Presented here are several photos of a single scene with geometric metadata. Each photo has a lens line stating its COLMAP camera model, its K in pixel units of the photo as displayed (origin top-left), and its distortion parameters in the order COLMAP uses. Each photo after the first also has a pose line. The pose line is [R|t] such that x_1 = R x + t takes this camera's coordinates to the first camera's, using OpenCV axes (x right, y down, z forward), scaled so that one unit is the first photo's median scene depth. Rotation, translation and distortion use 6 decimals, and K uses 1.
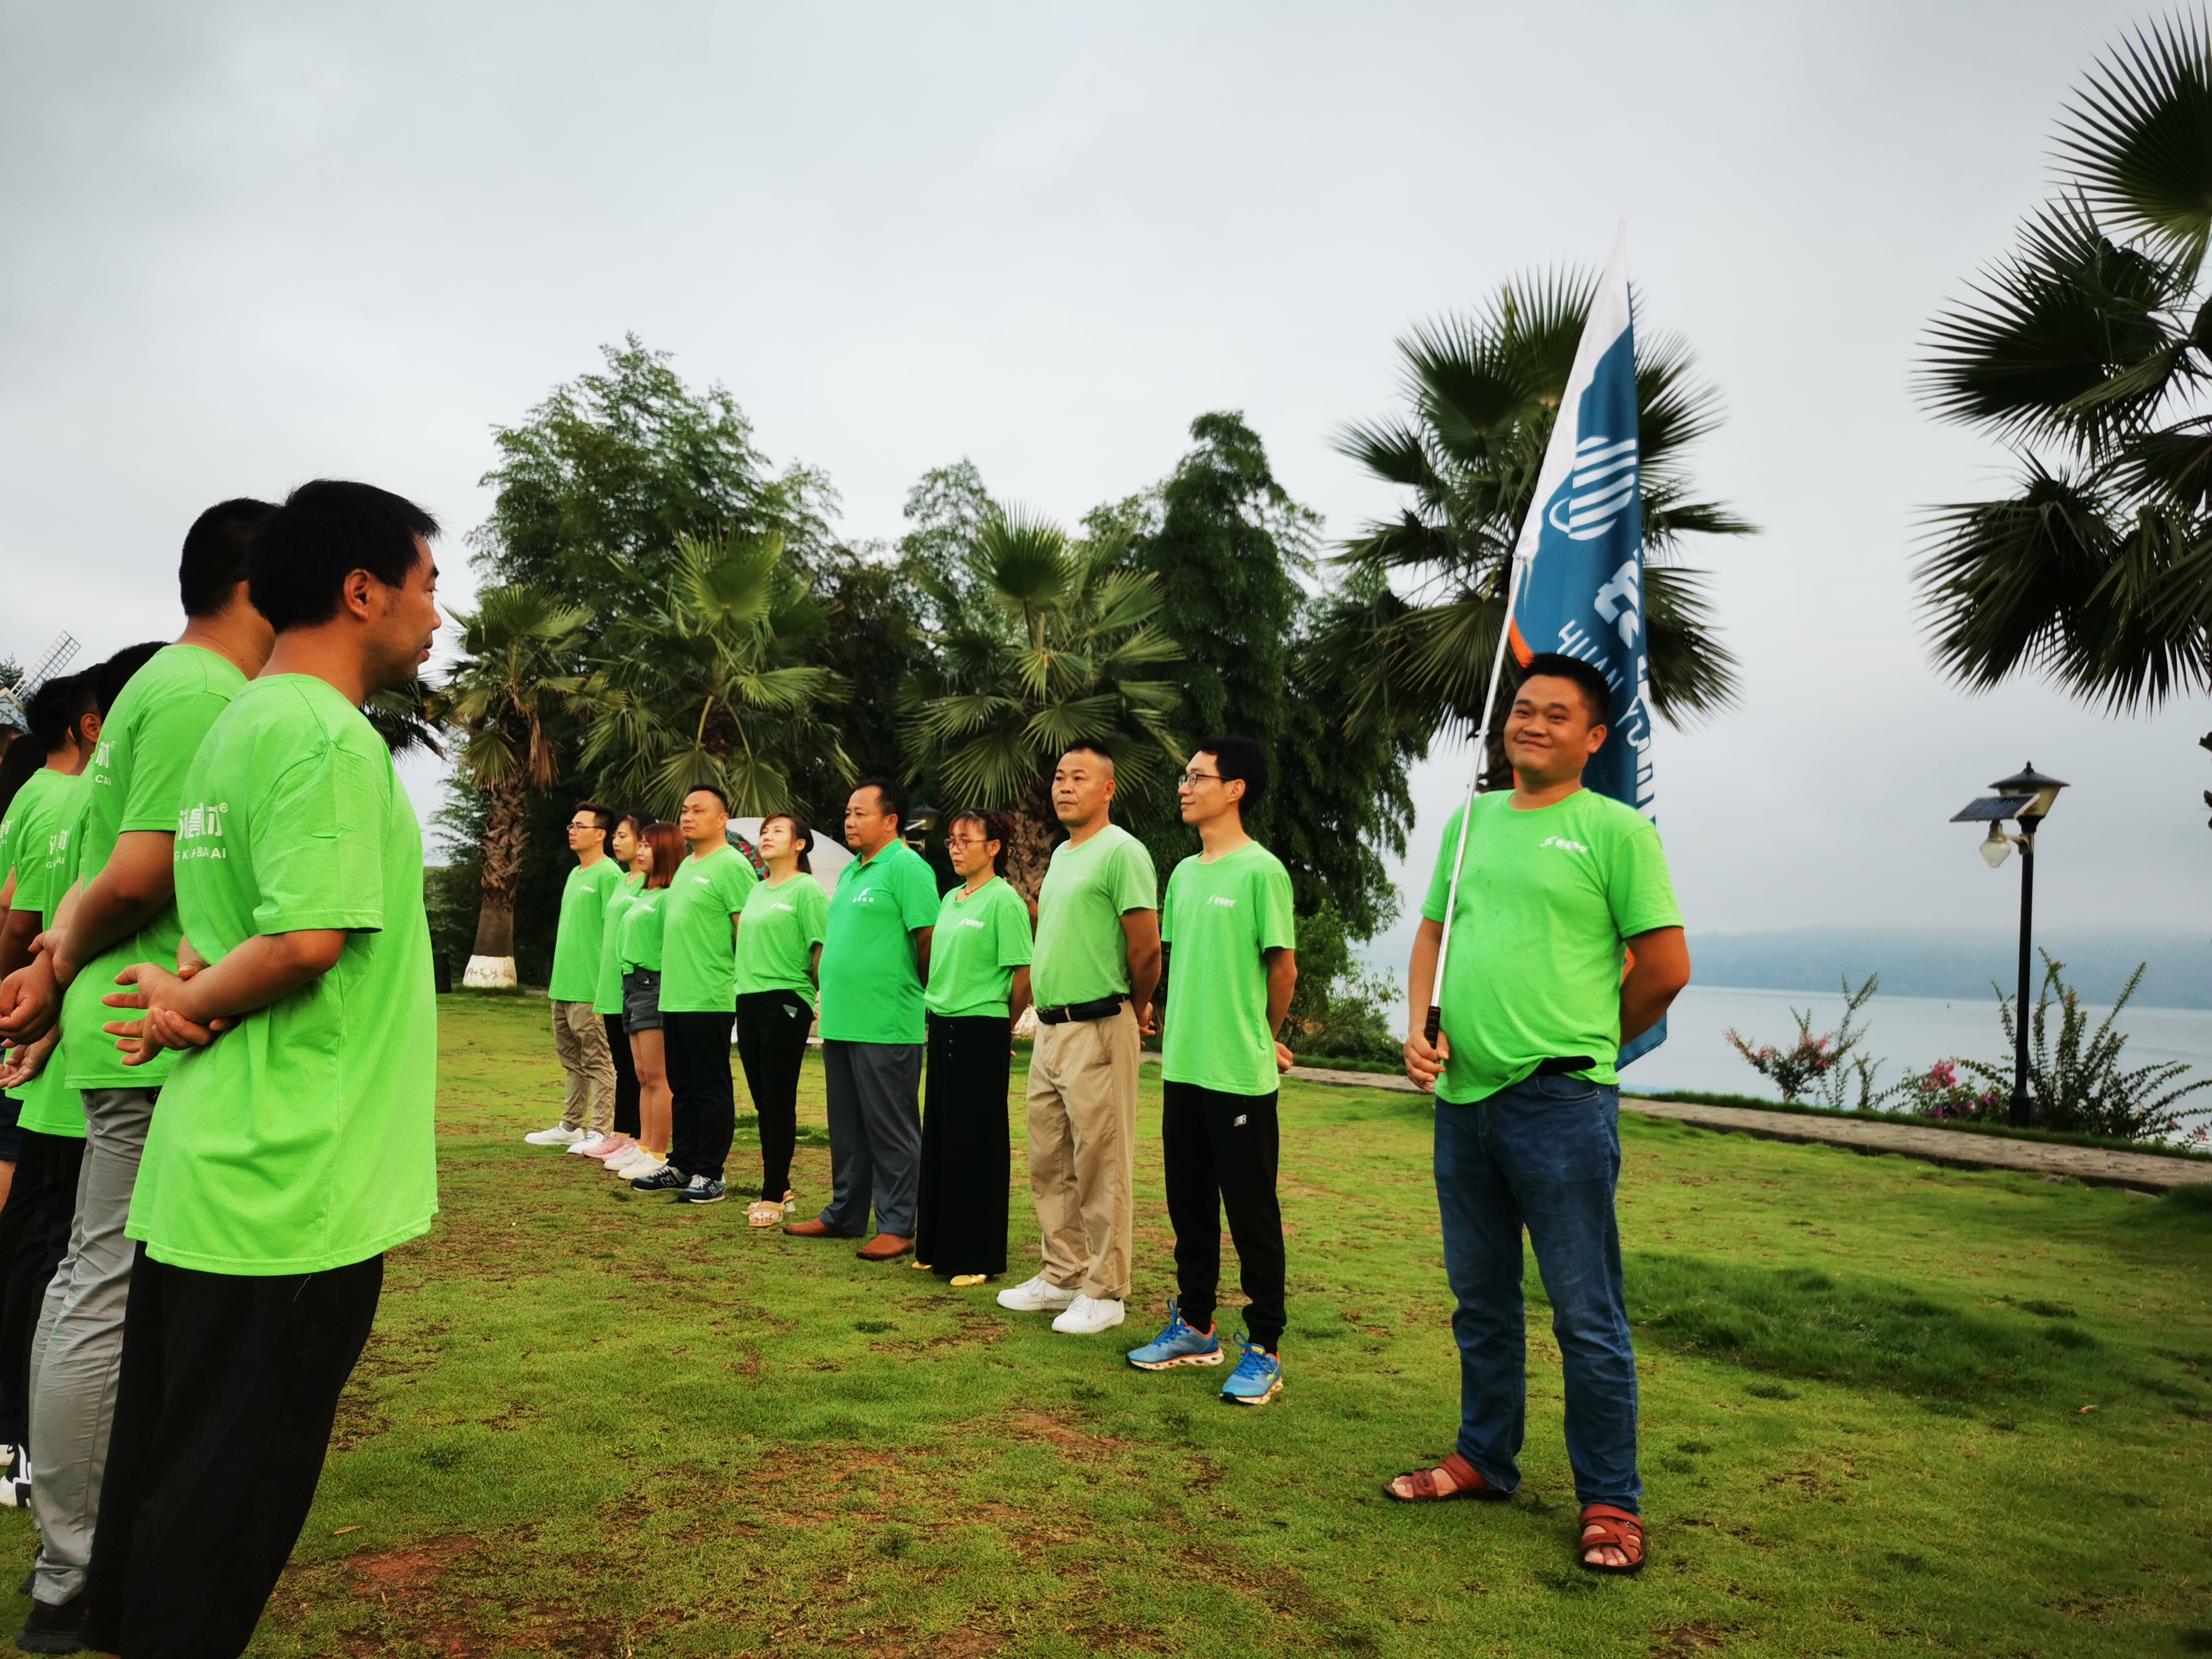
lens RADIAL K [[1721.3, 0, 1106.0], [0, 1721.3, 829.5], [0, 0, 1]] dist [0.052807, -0.006196]
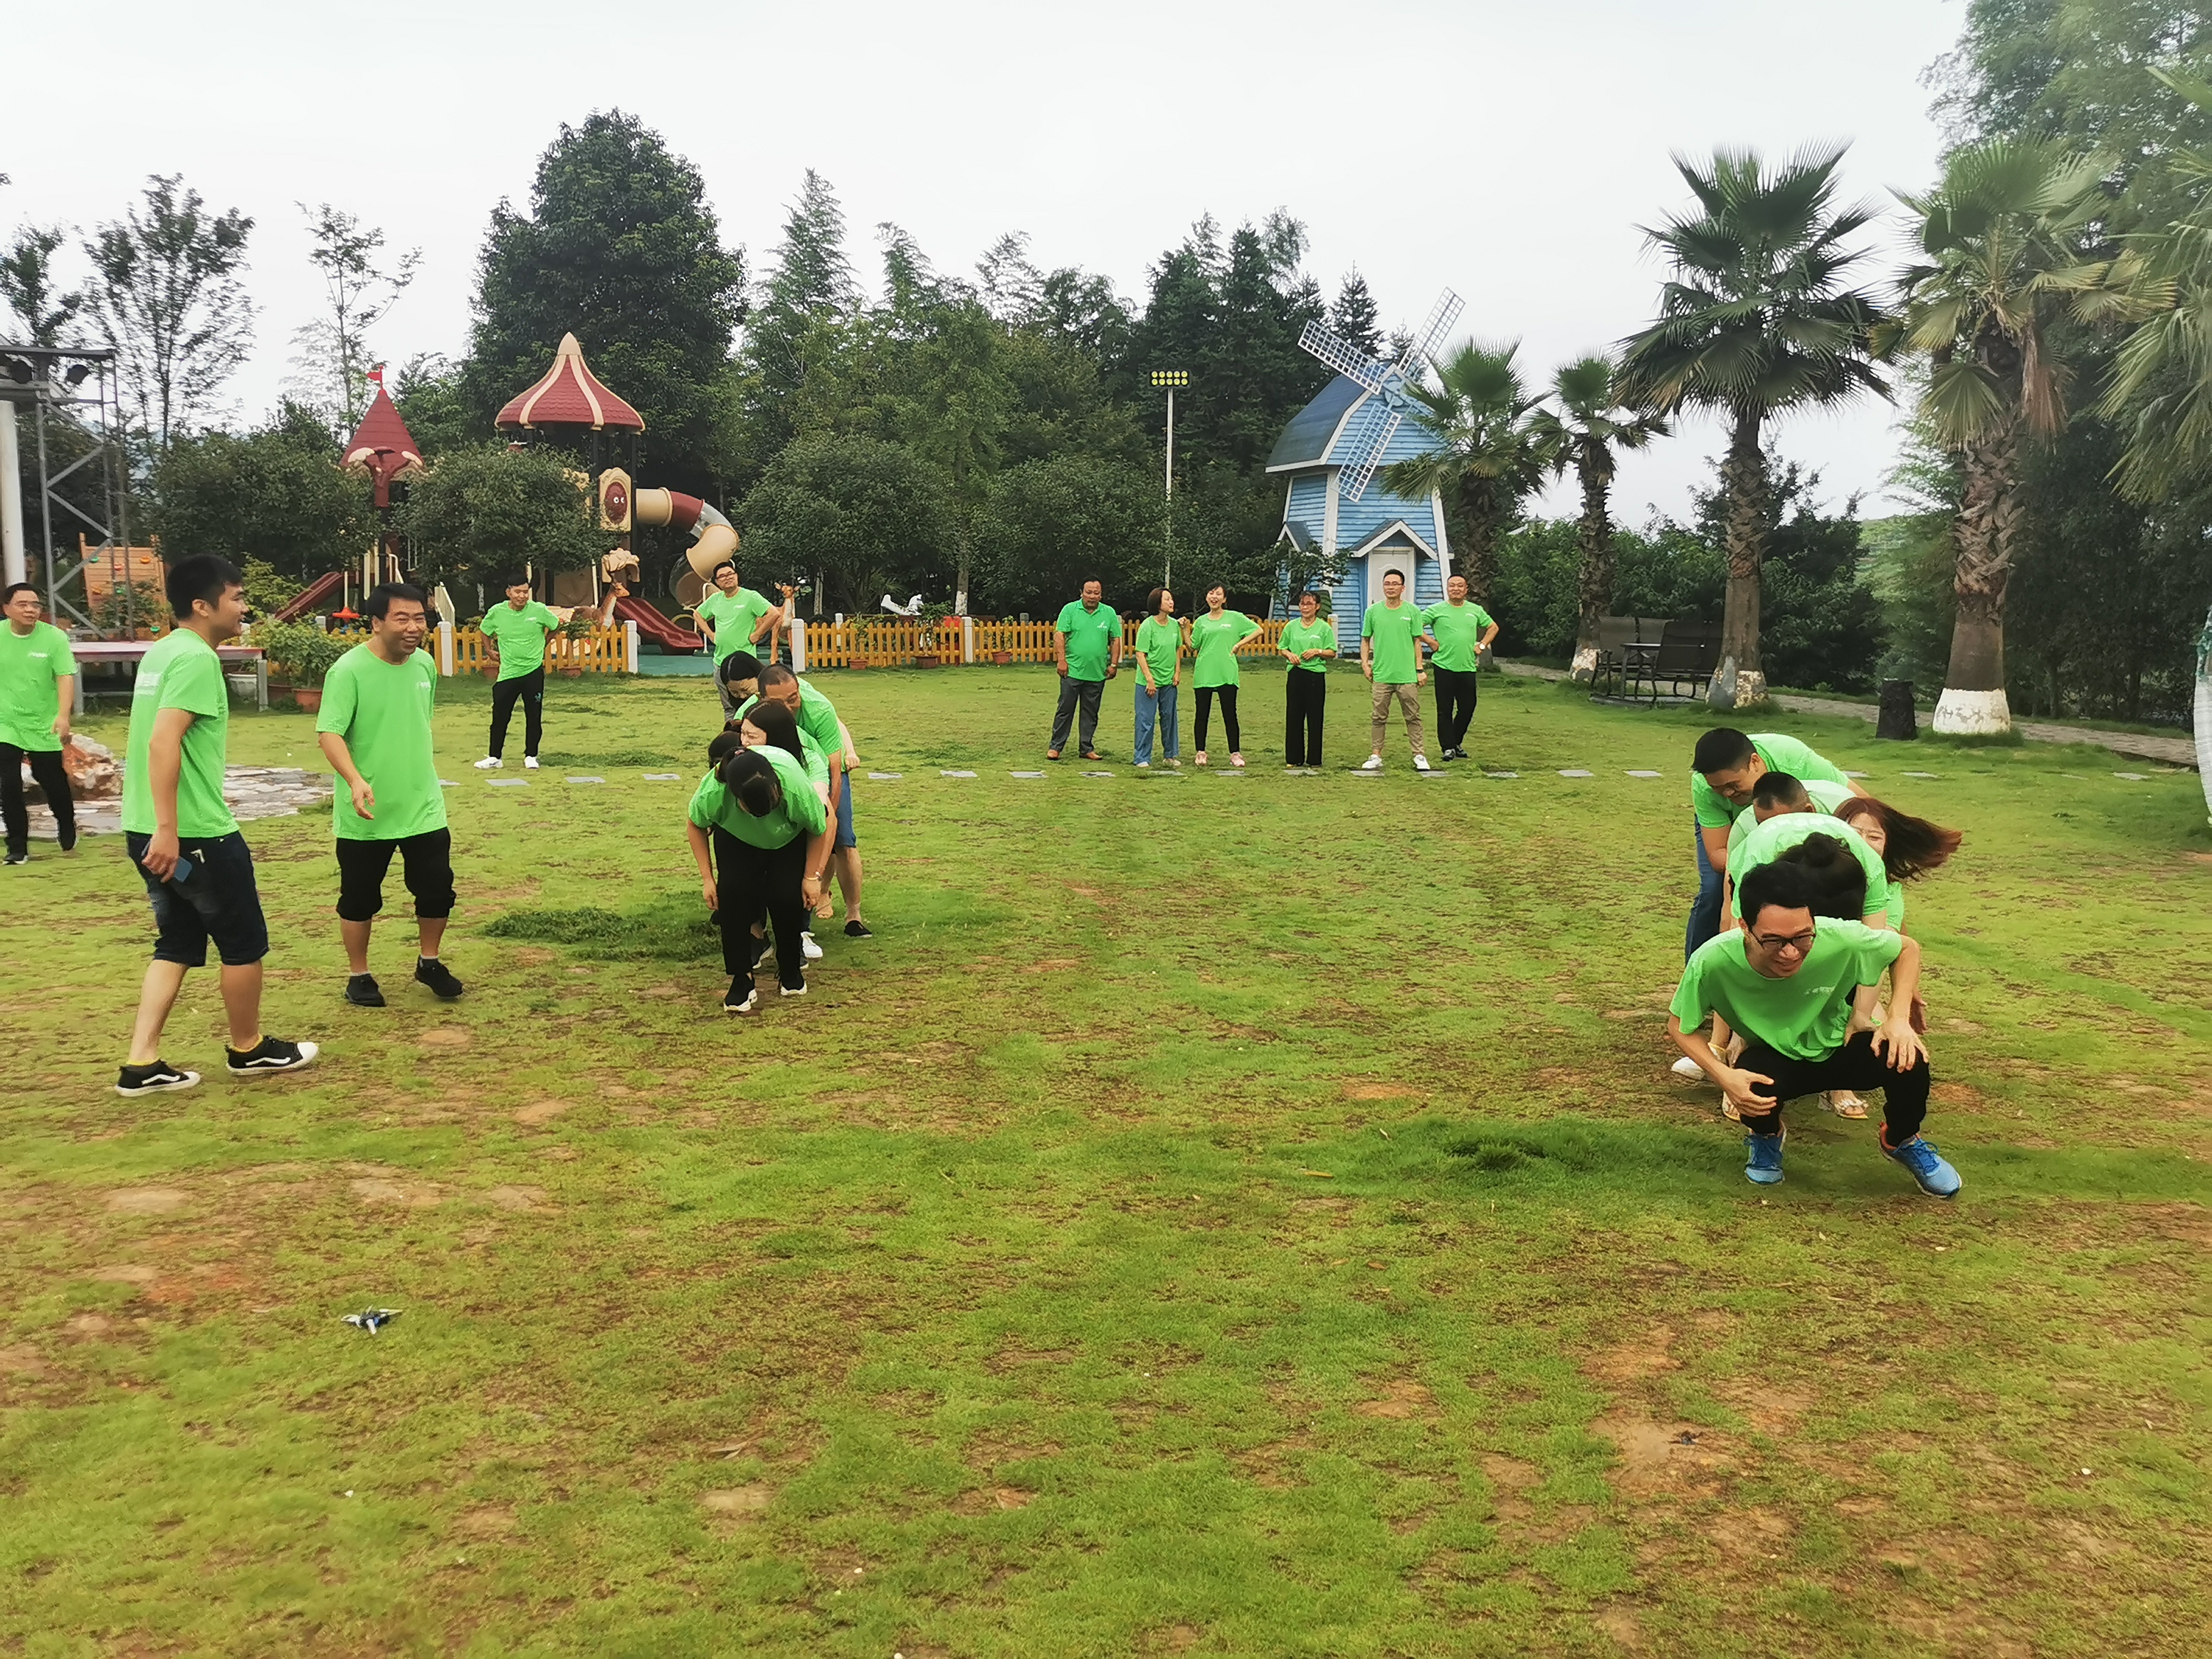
lens RADIAL K [[2181.1, 0, 1121.4], [0, 2181.1, 803.3], [0, 0, 1]] dist [0.033564, 0.011037]
pose [[0.763275, 0.018185, -0.645818, -0.043983], [0.081628, 0.988879, 0.124318, -0.019876], [0.640897, -0.147606, 0.753302, 0.103716]]
